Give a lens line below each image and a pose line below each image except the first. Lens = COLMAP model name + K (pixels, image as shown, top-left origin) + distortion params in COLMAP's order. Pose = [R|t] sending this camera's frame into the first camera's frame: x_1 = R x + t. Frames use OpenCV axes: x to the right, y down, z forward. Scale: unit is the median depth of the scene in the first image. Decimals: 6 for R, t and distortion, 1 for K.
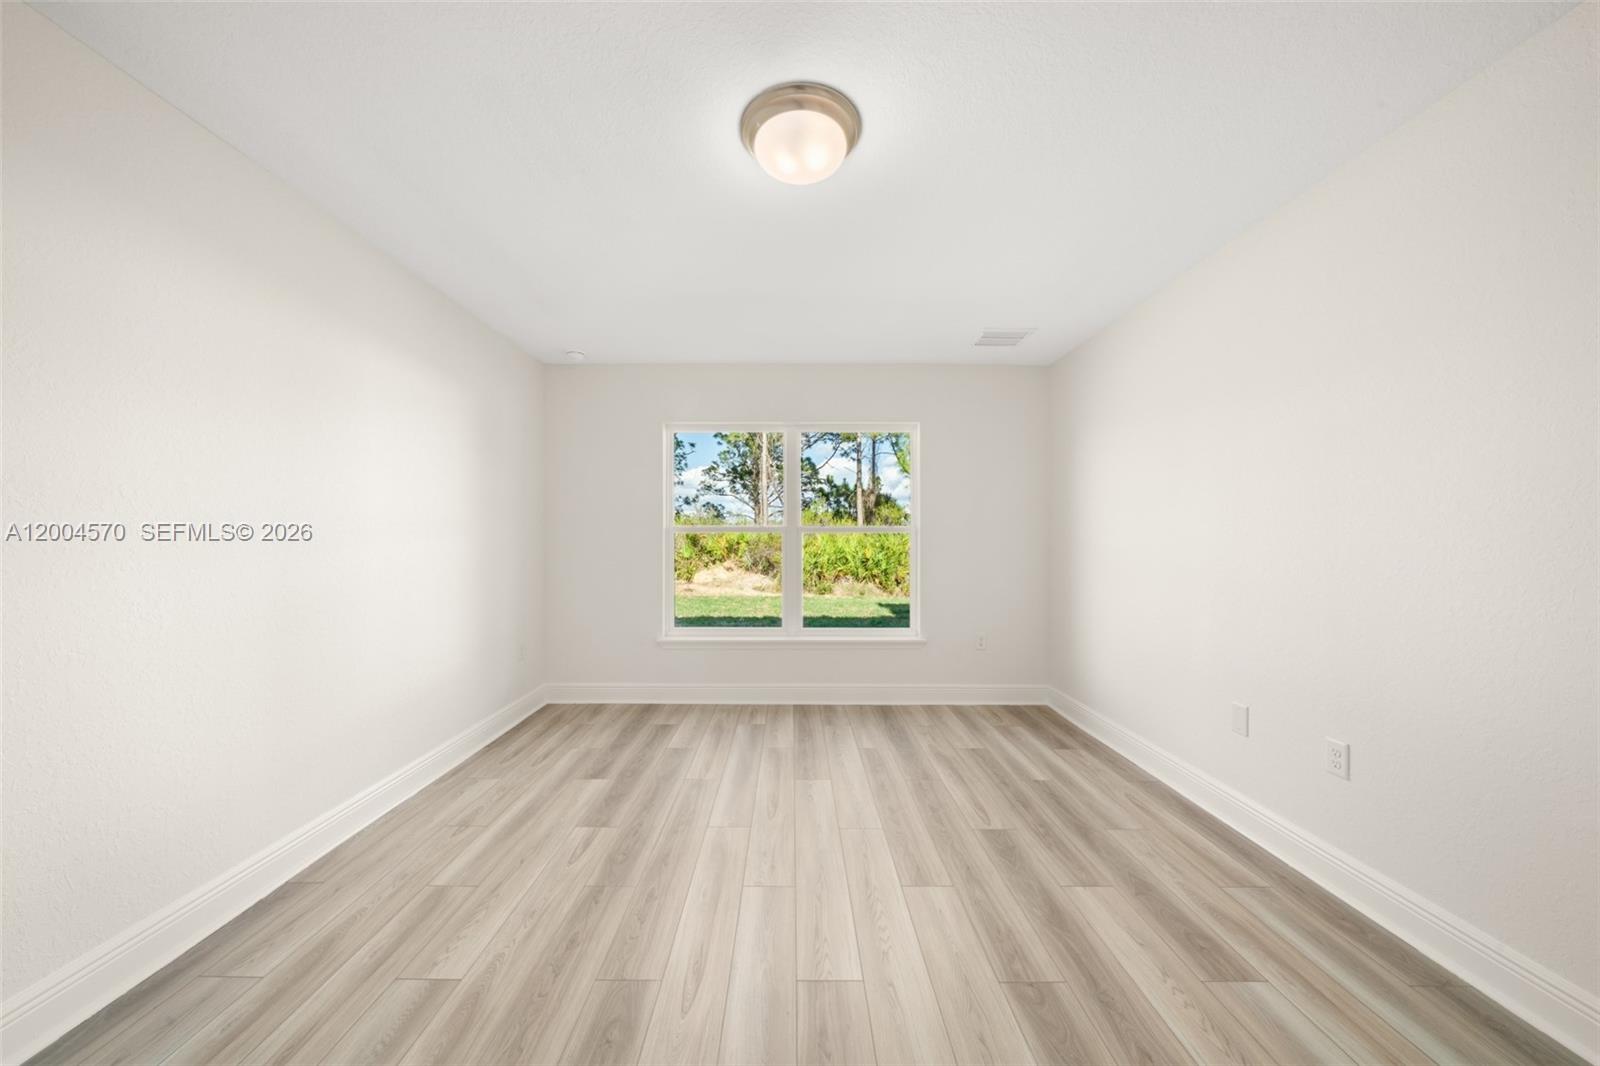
lens RADIAL K [[539.8, 0, 791.6], [0, 539.8, 534.2], [0, 0, 1]] dist [-0.003747, -0.000229]
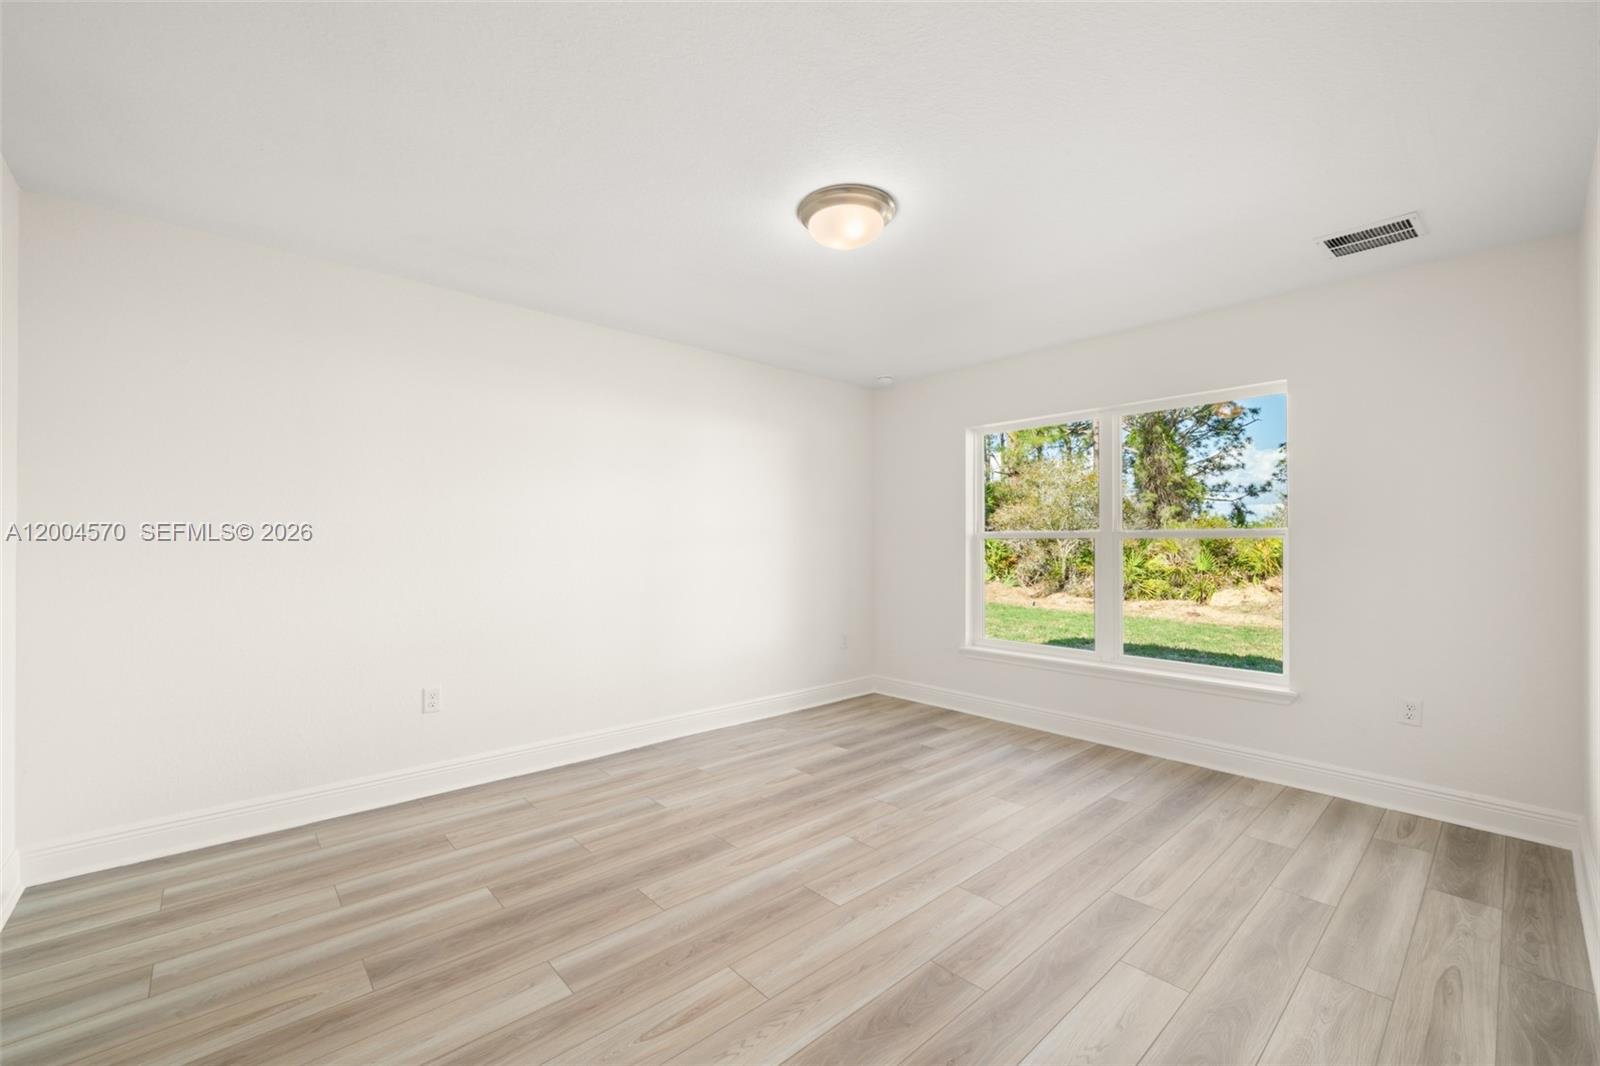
lens RADIAL K [[652.7, 0, 802.0], [0, 652.7, 537.6], [0, 0, 1]] dist [-0.001668, -0.000051]
pose [[0.679510, -0.004716, -0.733651, 0.513671], [0.003217, 0.999989, -0.003449, -0.002529], [0.733659, -0.000017, 0.679518, -0.031881]]
